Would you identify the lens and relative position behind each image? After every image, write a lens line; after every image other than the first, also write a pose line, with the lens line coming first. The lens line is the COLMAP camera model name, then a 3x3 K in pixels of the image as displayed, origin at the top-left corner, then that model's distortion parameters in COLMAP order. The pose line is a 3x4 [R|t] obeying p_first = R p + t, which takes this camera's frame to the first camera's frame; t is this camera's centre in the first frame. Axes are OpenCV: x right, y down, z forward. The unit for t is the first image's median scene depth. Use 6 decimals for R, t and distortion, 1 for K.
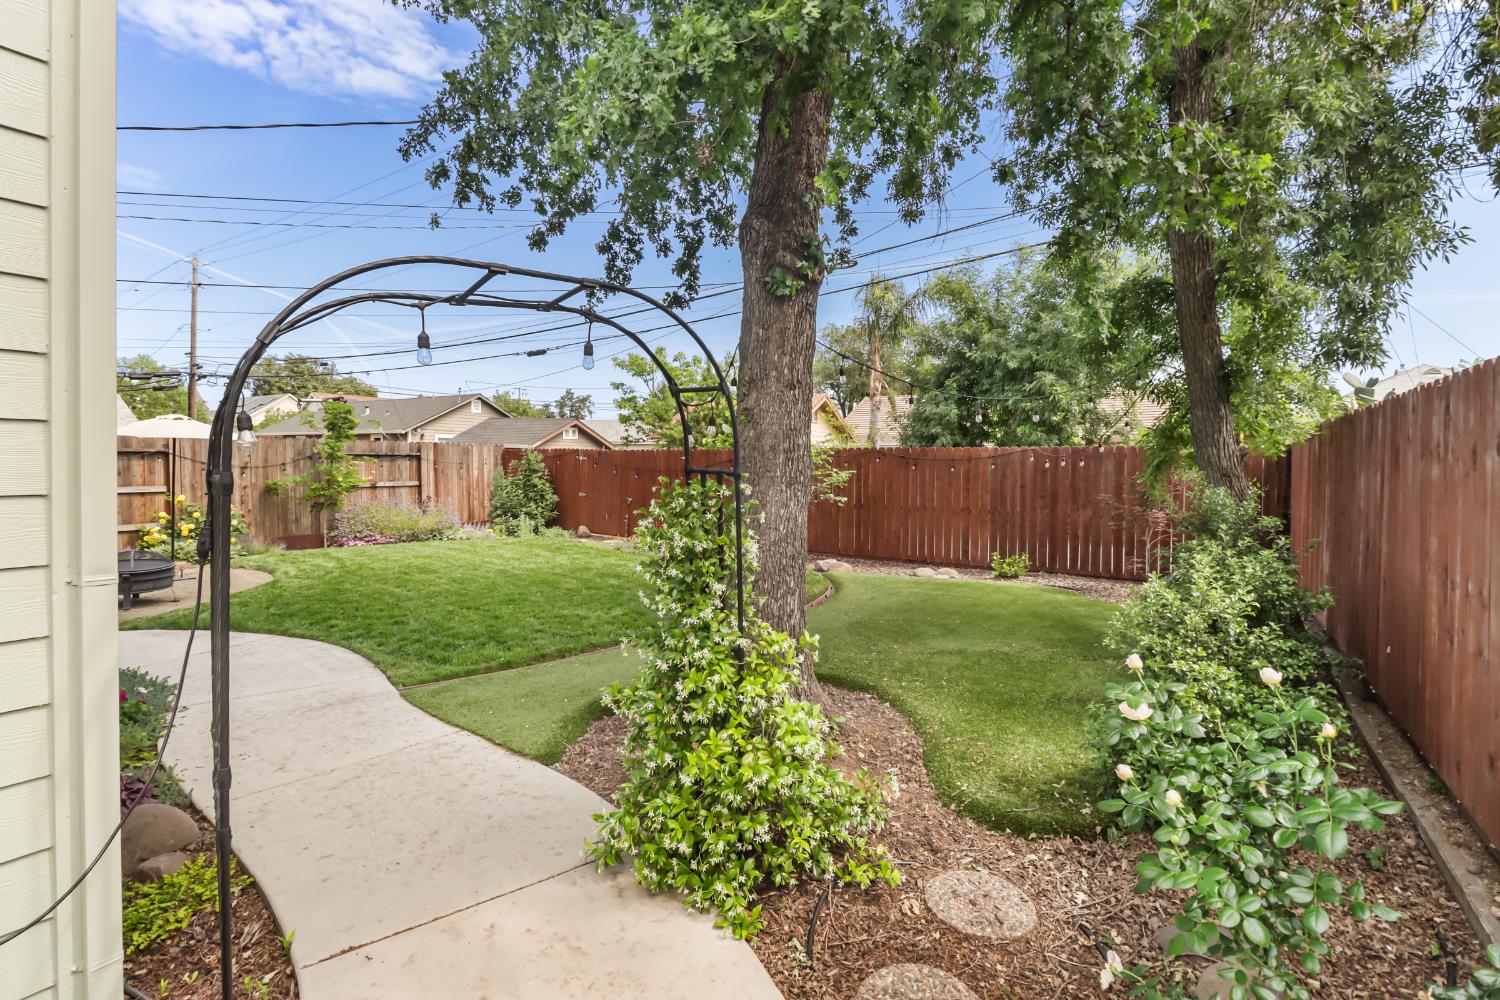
lens RADIAL K [[694.8, 0, 758.8], [0, 694.8, 479.3], [0, 0, 1]] dist [0.015201, -0.011202]
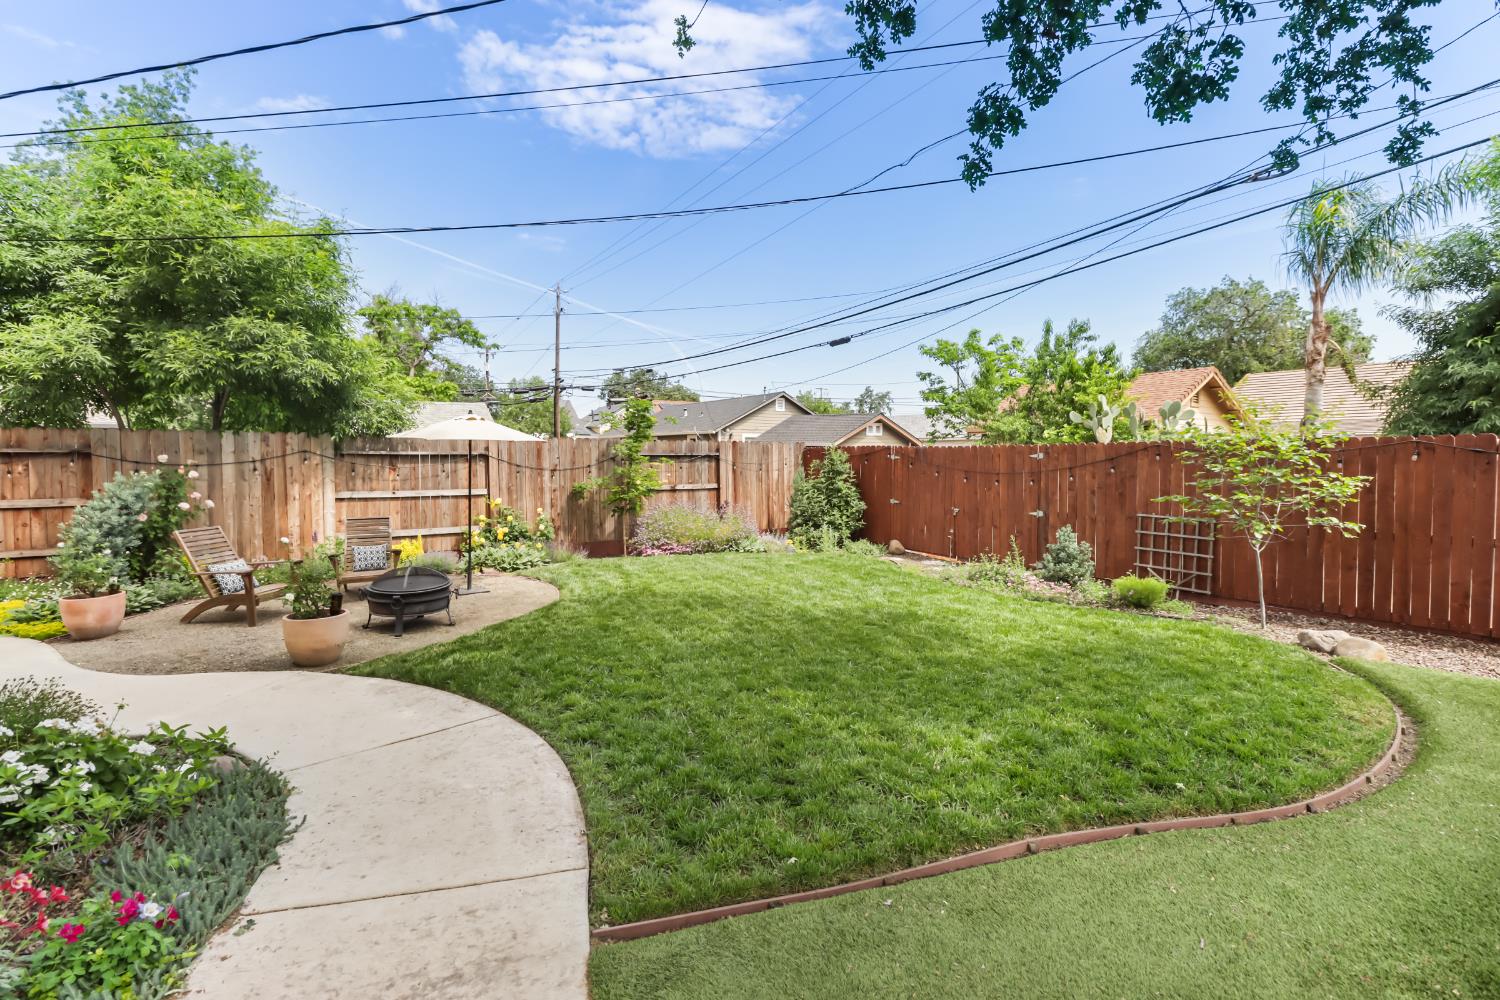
lens RADIAL K [[694.8, 0, 753.3], [0, 694.8, 485.5], [0, 0, 1]] dist [0.015201, -0.011202]
pose [[0.909863, 0.009167, -0.414807, -0.066587], [-0.003854, 0.999900, 0.013643, -0.007728], [0.414890, -0.010815, 0.909807, 0.188817]]
